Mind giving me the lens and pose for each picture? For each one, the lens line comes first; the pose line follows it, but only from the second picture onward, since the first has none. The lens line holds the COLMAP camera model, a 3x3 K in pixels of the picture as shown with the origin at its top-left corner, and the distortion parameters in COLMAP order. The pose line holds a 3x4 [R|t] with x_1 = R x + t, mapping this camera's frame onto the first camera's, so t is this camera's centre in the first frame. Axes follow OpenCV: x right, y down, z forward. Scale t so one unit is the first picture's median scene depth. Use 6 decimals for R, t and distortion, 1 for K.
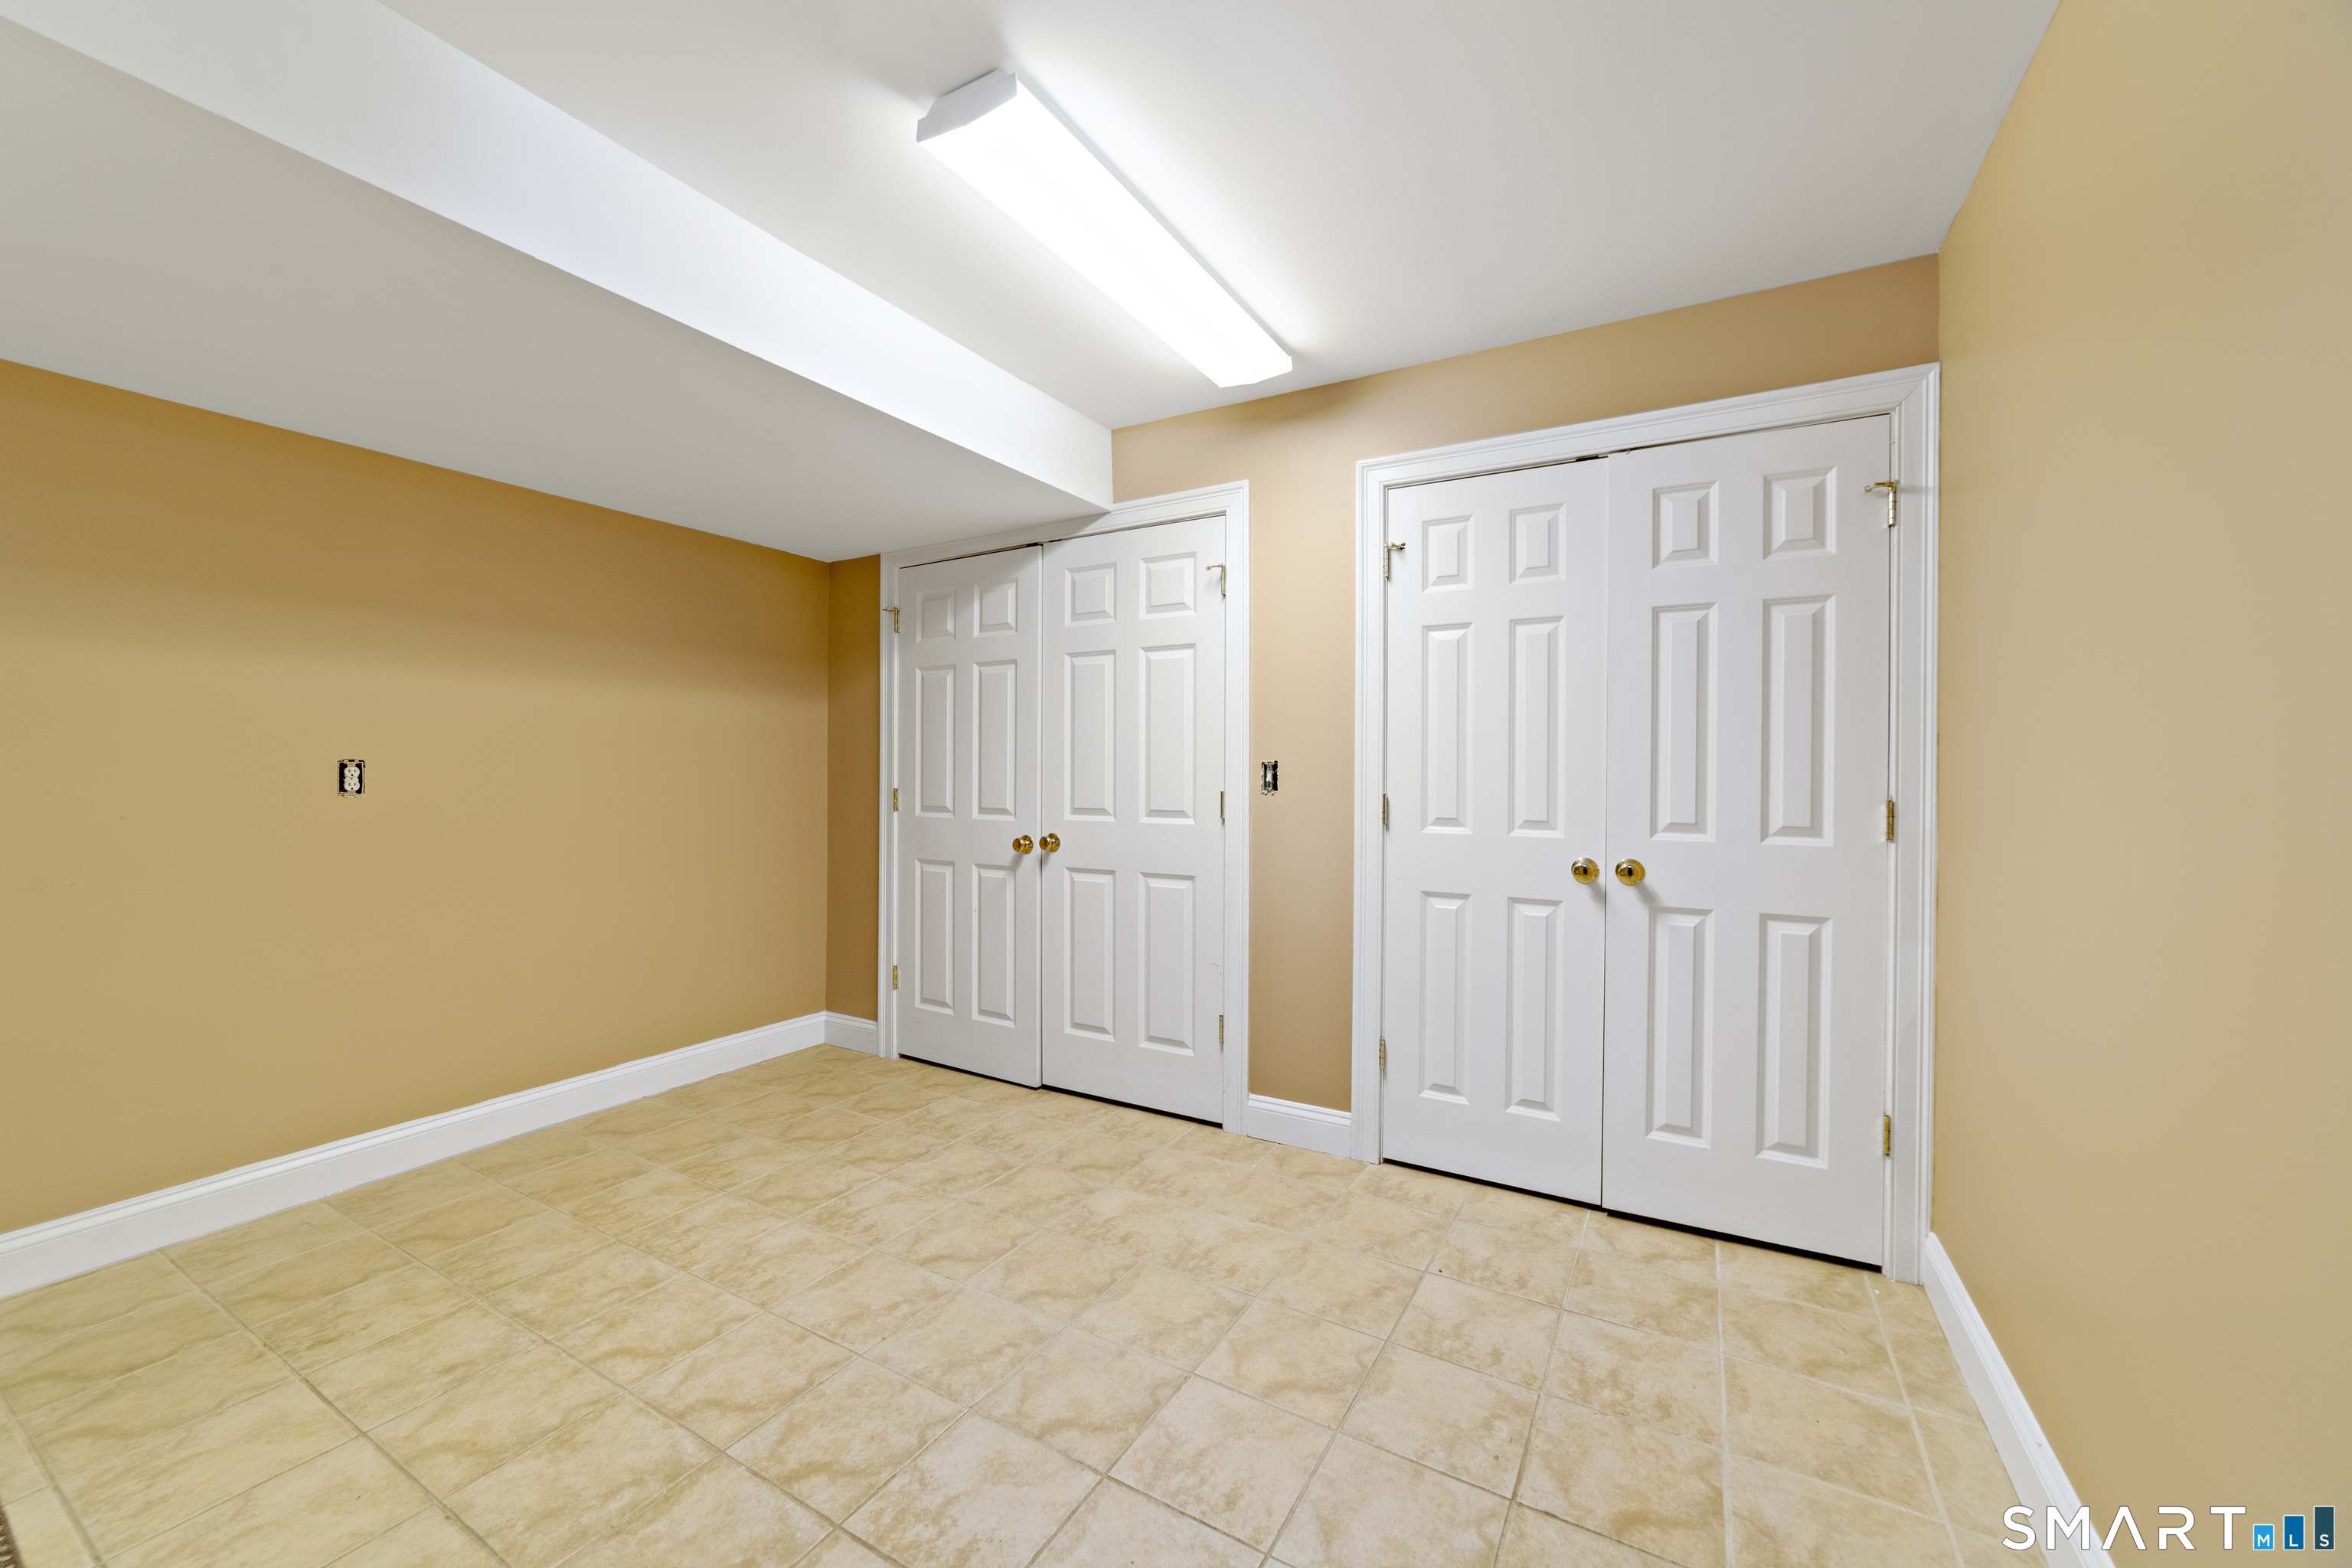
lens RADIAL K [[908.3, 0, 1174.3], [0, 908.3, 783.7], [0, 0, 1]] dist [-0.014086, 0.004839]
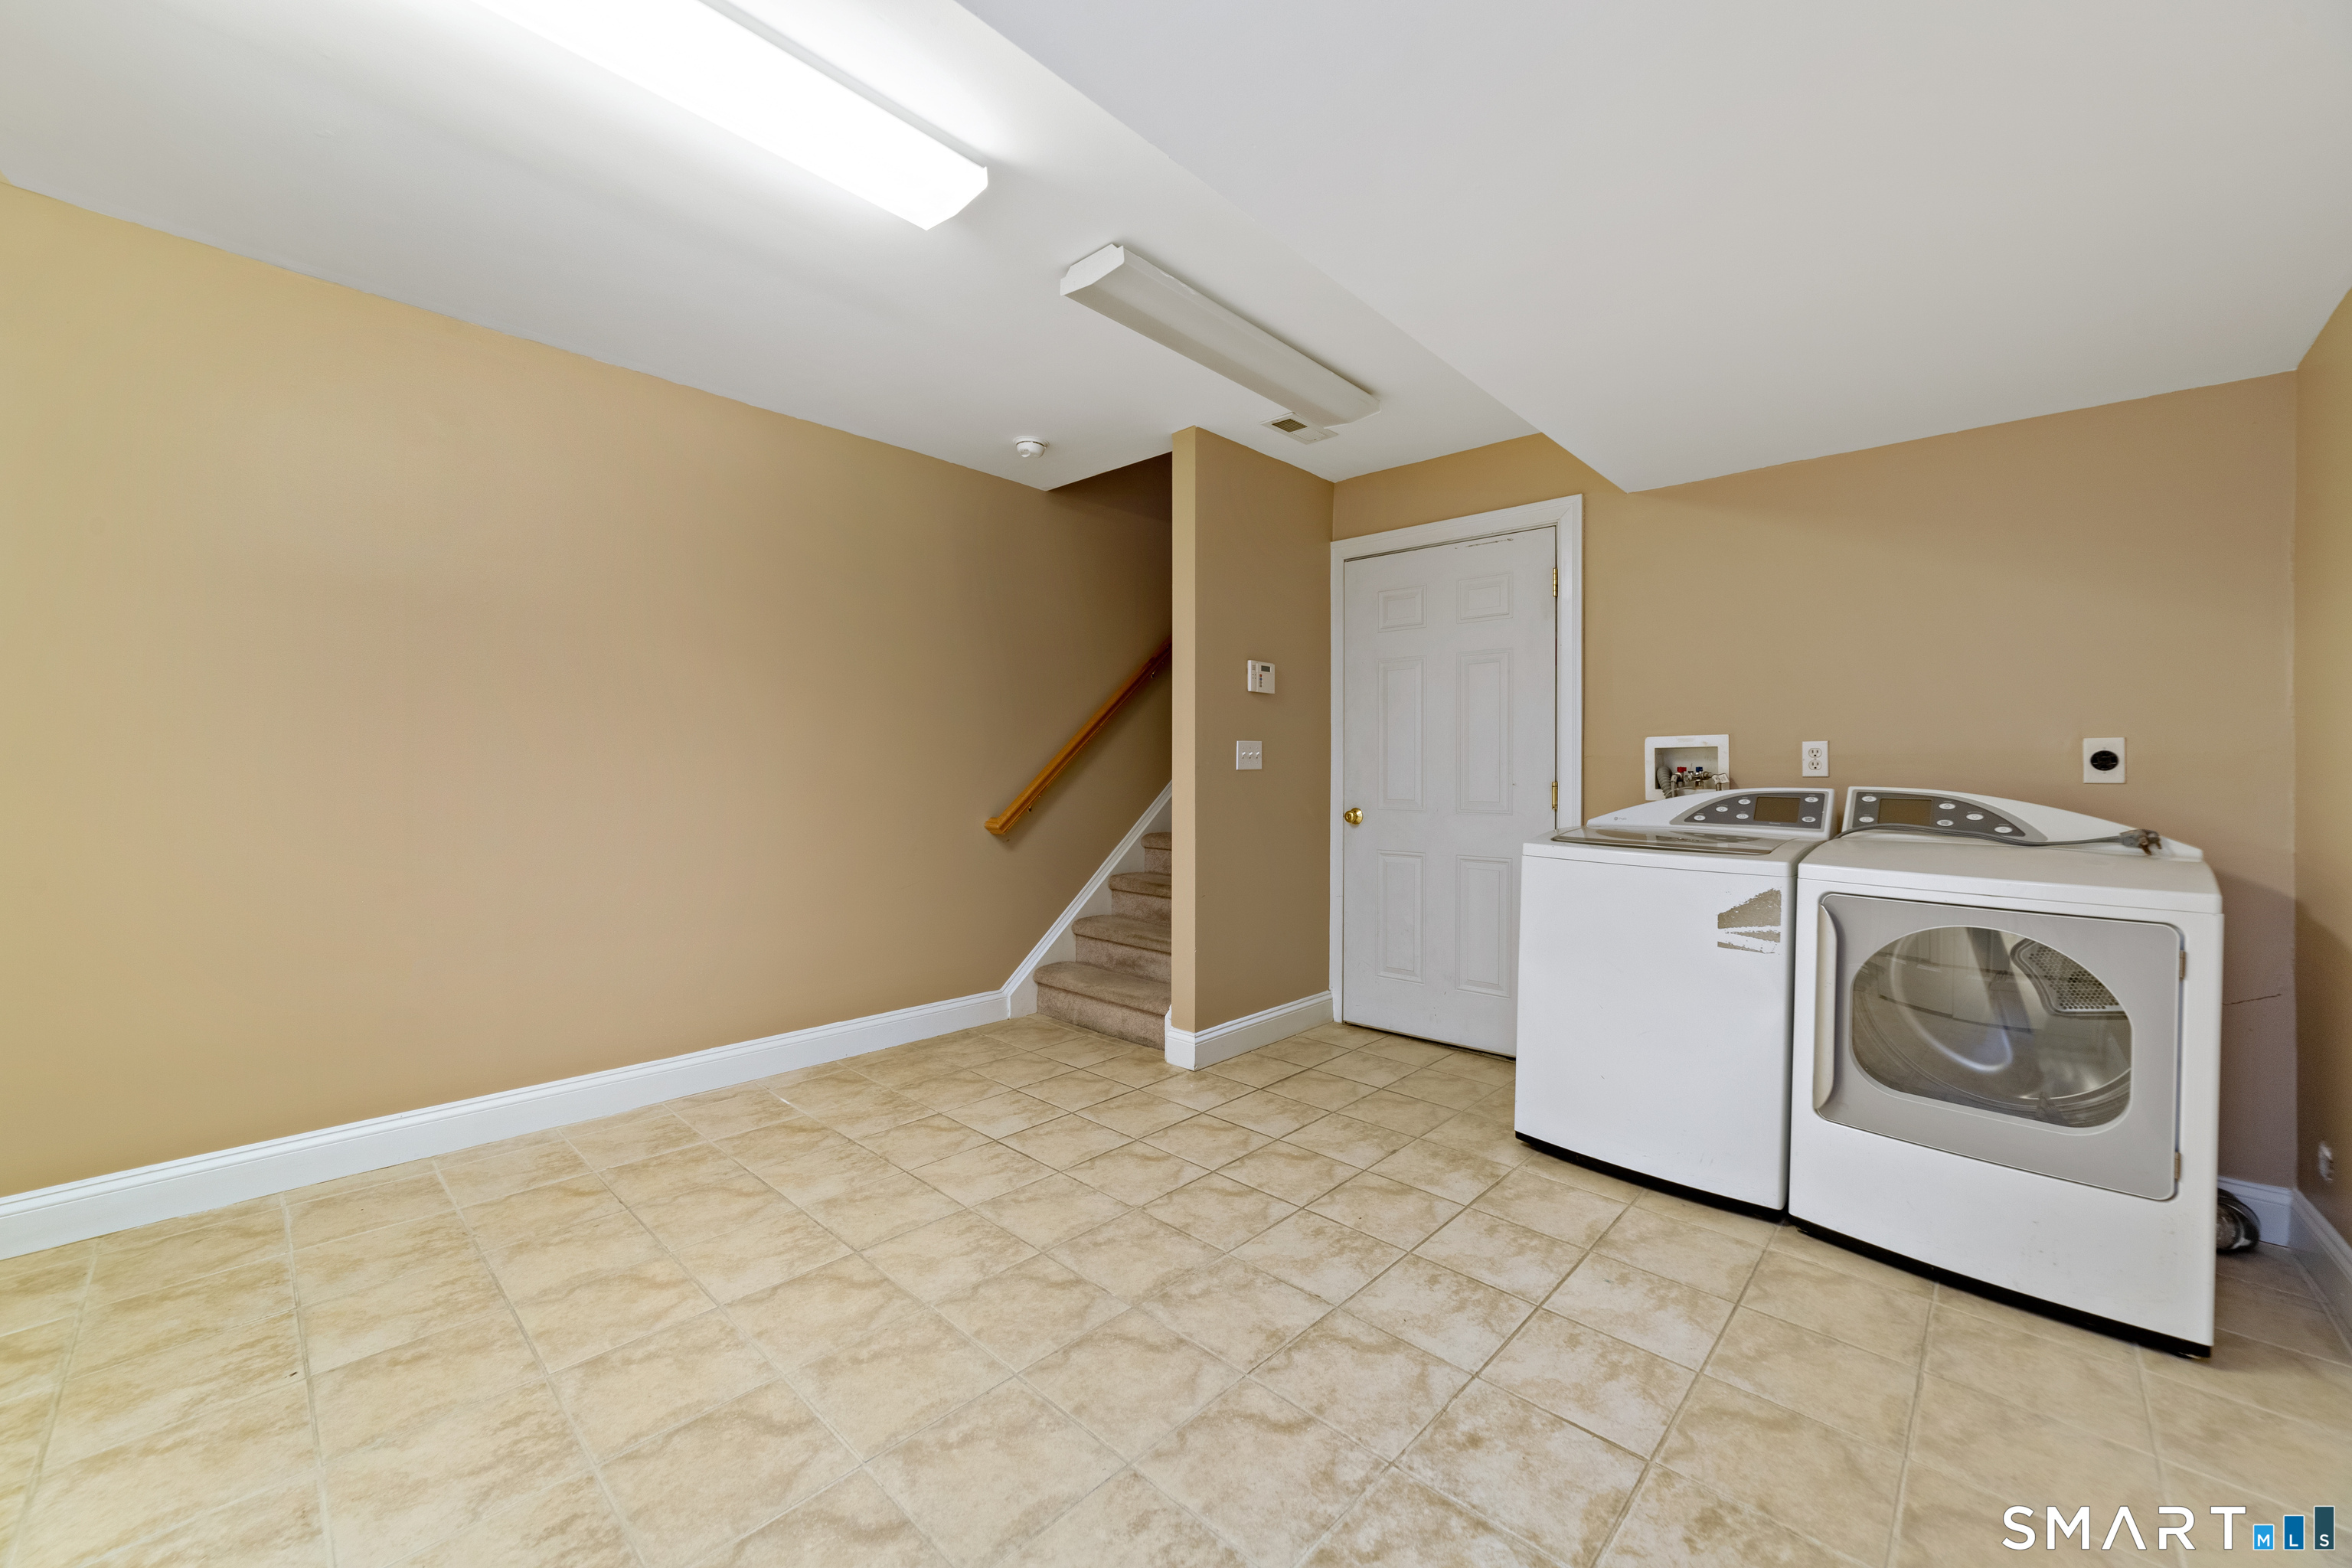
lens RADIAL K [[908.3, 0, 1177.8], [0, 908.3, 776.3], [0, 0, 1]] dist [-0.014086, 0.004839]
pose [[-0.975463, -0.014001, 0.219719, -0.675223], [-0.009453, 0.999719, 0.021737, 0.012002], [-0.219962, 0.019127, -0.975321, 1.778512]]
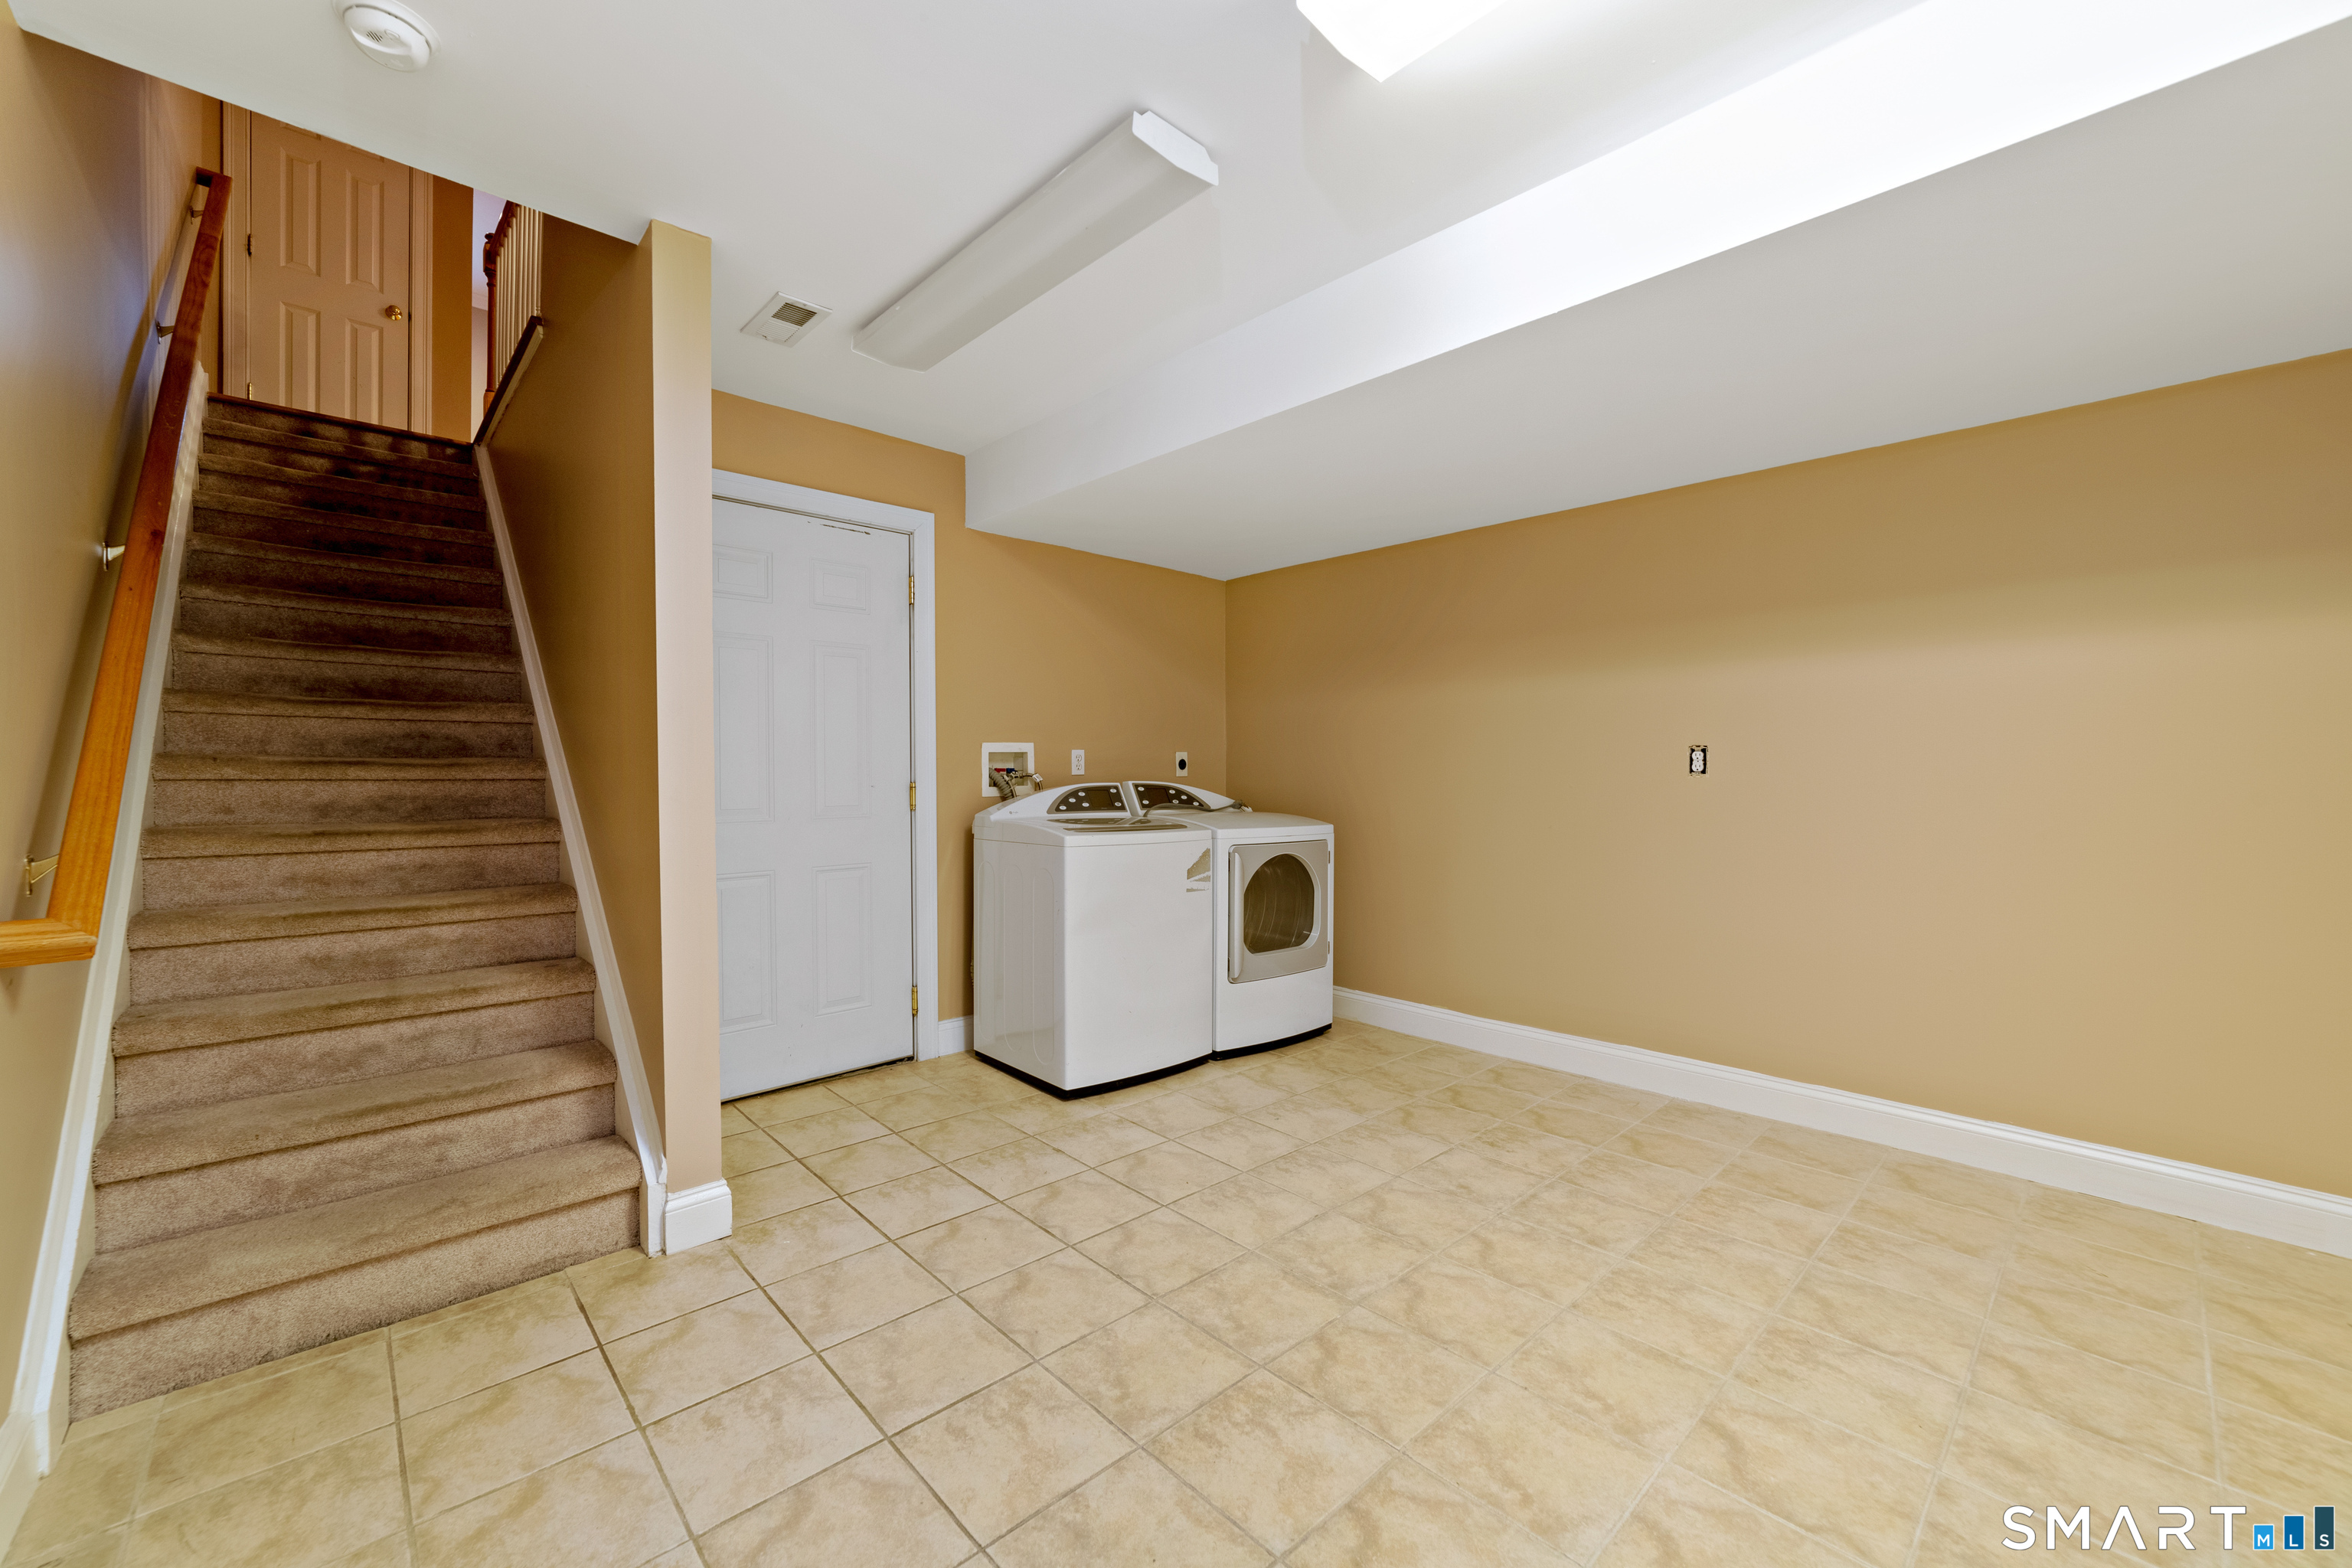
lens RADIAL K [[908.3, 0, 1160.8], [0, 908.3, 779.9], [0, 0, 1]] dist [-0.014086, 0.004839]
pose [[-0.299457, 0.003405, -0.954104, 0.609146], [-0.014647, 0.999859, 0.008166, 0.026735], [0.953997, 0.016420, -0.299365, 0.913845]]
